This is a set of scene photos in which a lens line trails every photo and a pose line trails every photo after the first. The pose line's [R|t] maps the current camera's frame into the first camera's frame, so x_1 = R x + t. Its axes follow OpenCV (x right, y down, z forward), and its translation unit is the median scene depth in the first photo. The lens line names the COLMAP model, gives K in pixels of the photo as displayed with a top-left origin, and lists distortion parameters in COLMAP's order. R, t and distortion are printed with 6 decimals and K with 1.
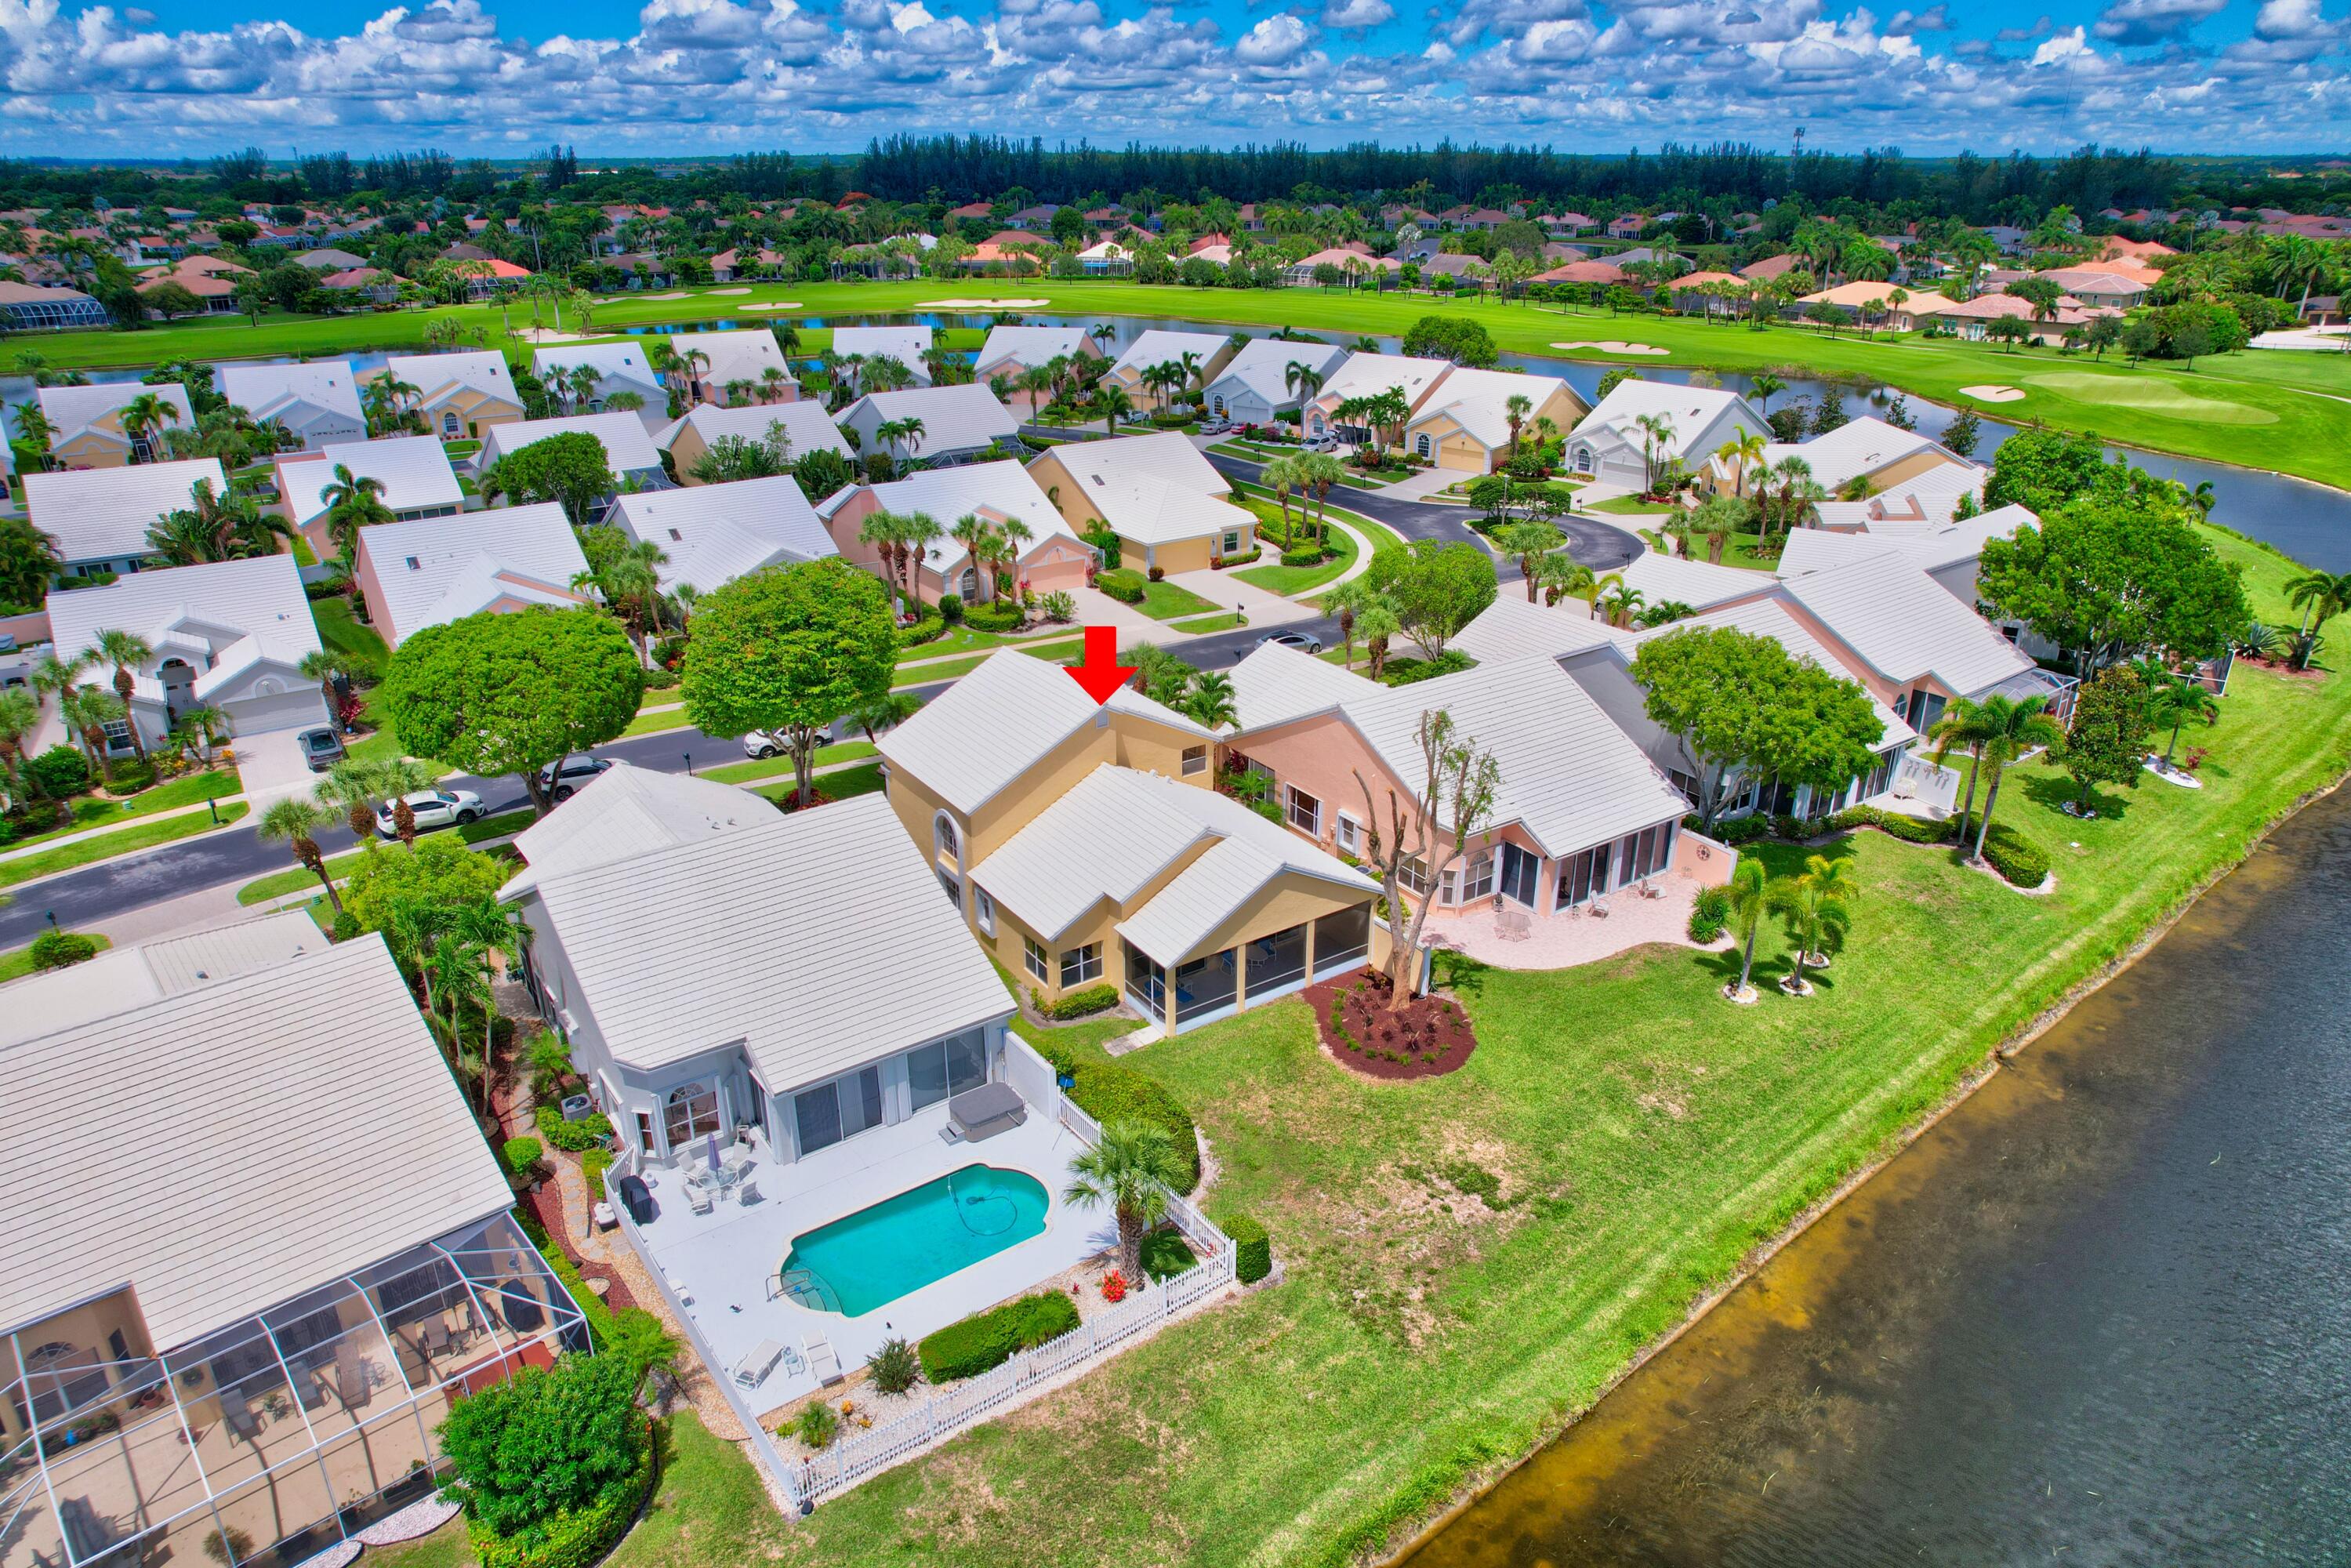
lens RADIAL K [[1511.0, 0, 1174.1], [0, 1511.0, 784.2], [0, 0, 1]] dist [-0.092099, 0.086129]
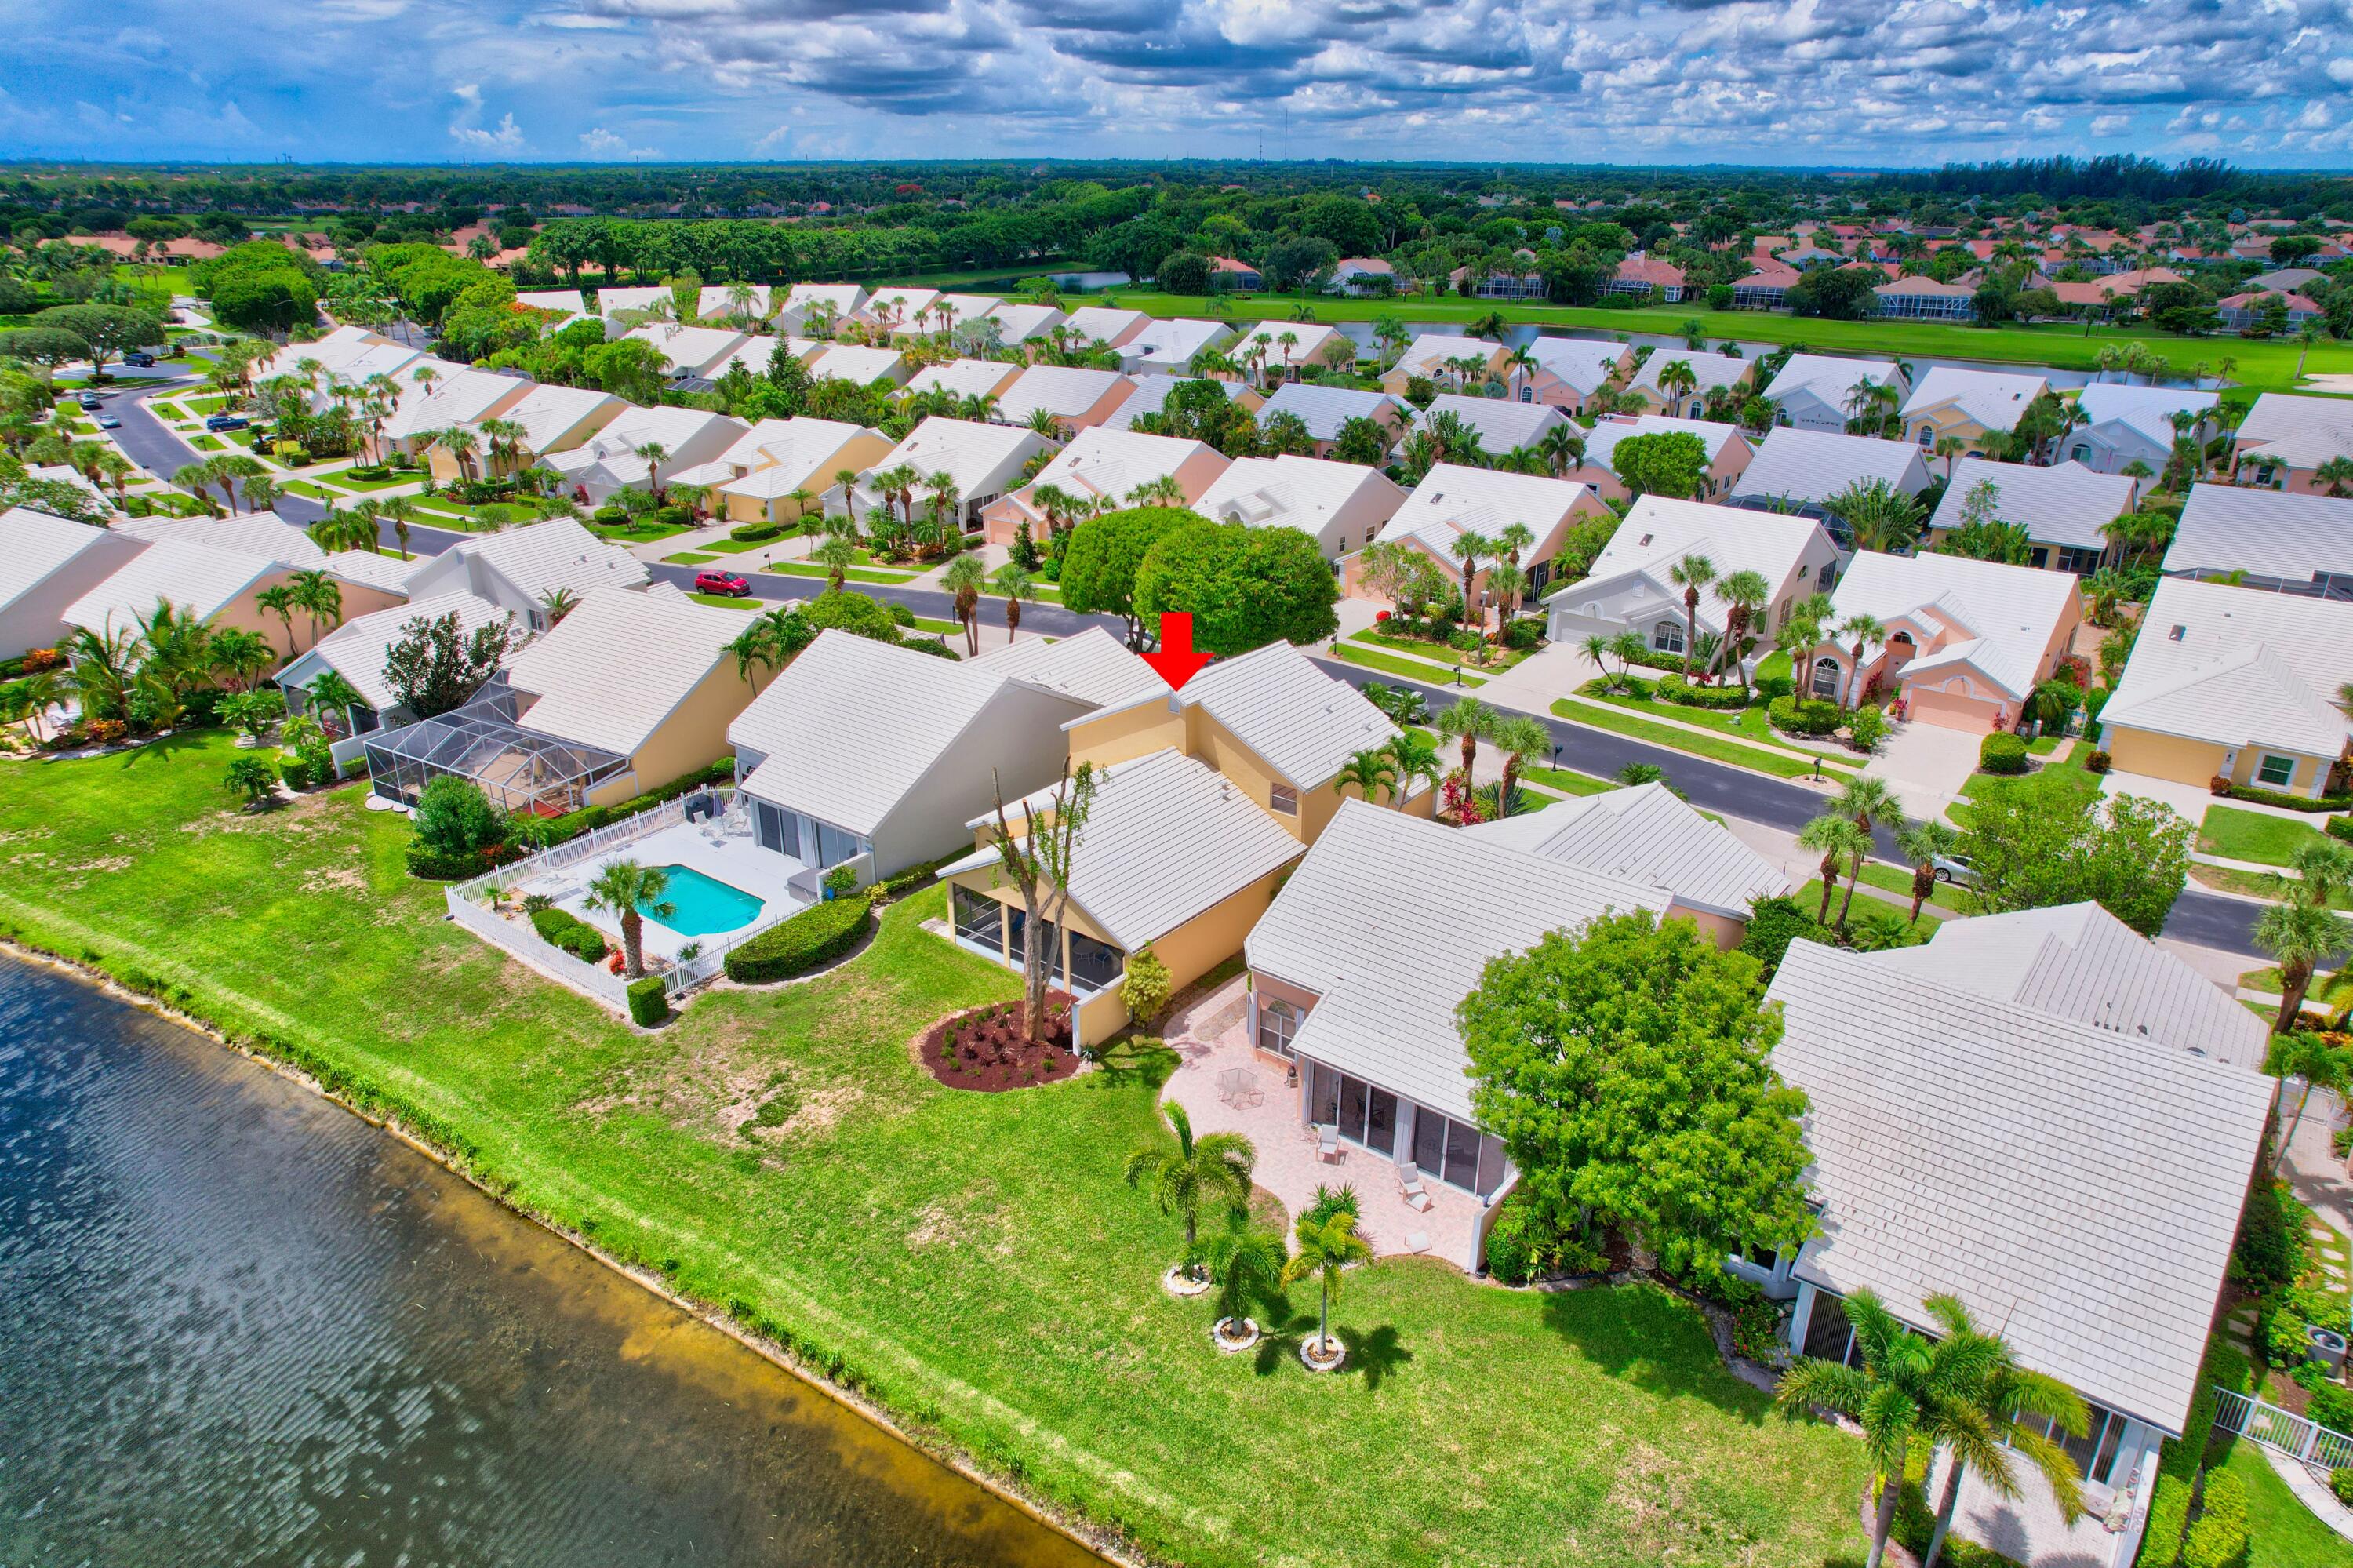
lens RADIAL K [[1511.8, 0, 1171.3], [0, 1511.8, 781.3], [0, 0, 1]] dist [-0.086929, 0.080204]
pose [[0.293330, 0.369045, -0.881909, 0.975983], [-0.377020, 0.892378, 0.248027, -0.276974], [0.878529, 0.259743, 0.400899, 0.636046]]
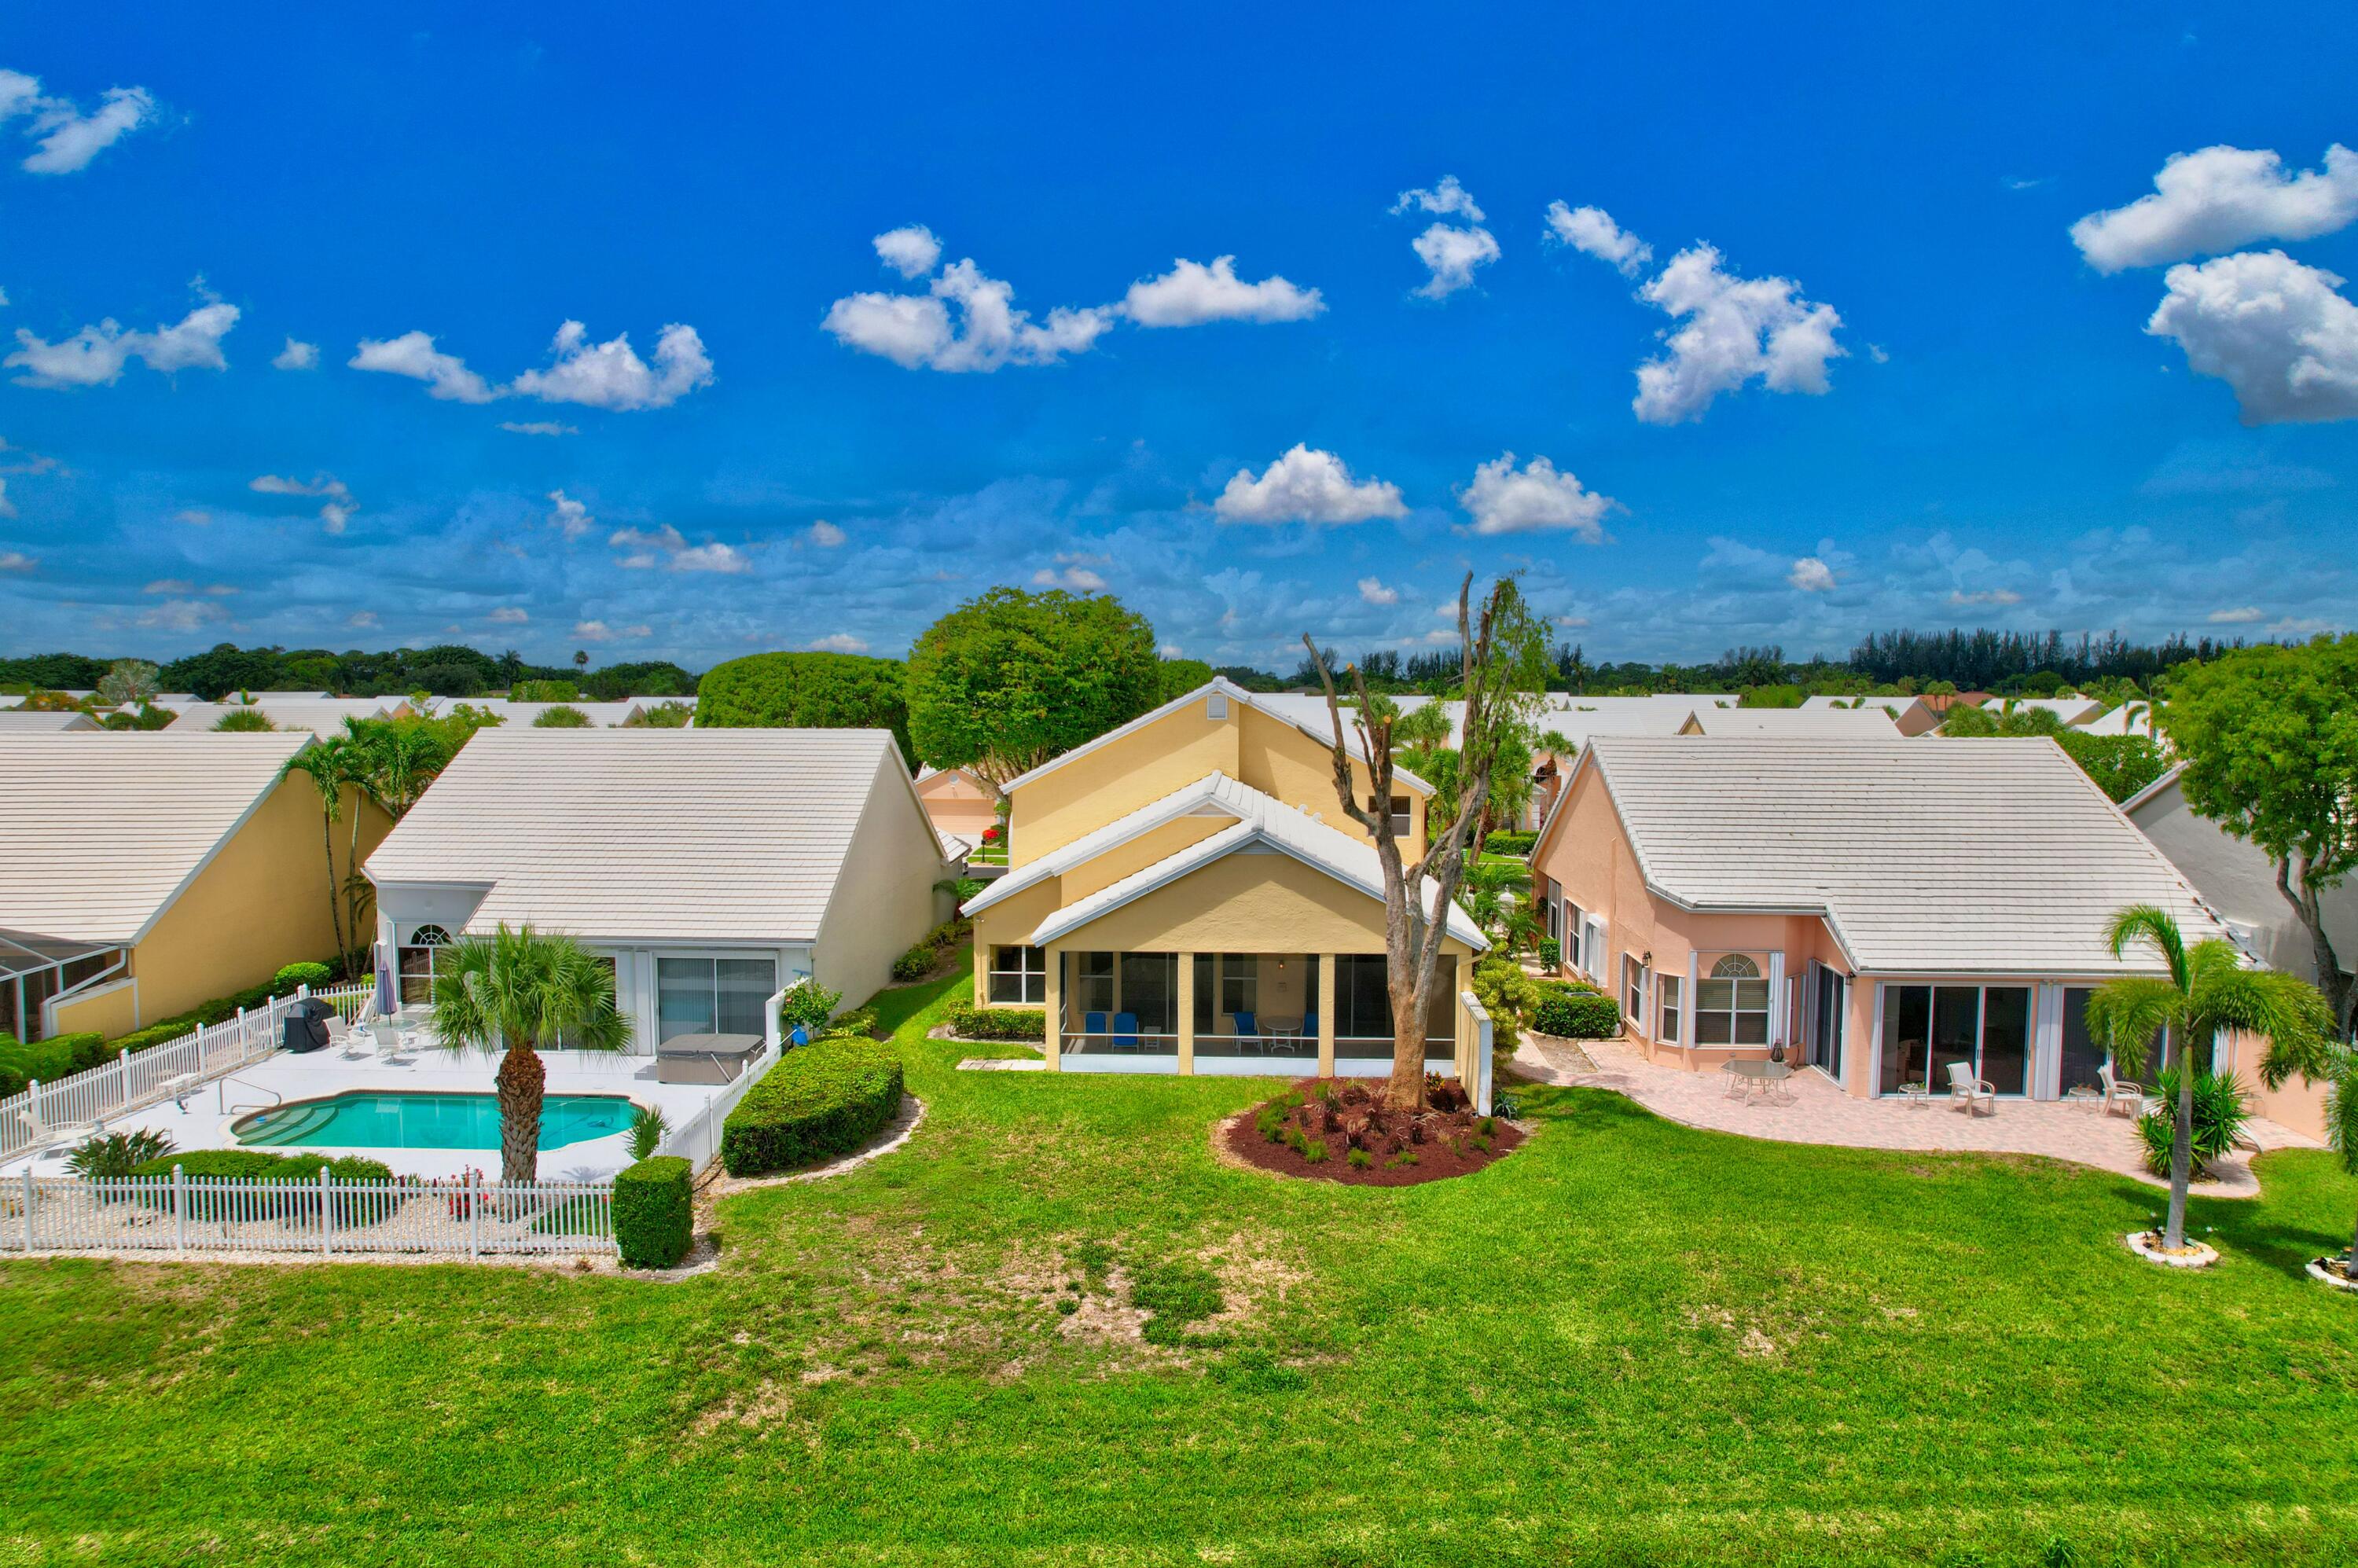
lens RADIAL K [[1515.4, 0, 1177.6], [0, 1515.4, 784.2], [0, 0, 1]] dist [-0.092099, 0.086129]
pose [[0.796163, 0.044021, -0.603479, 0.411900], [-0.241968, 0.937296, -0.250854, 0.195260], [0.554595, 0.345744, 0.756892, 0.483351]]
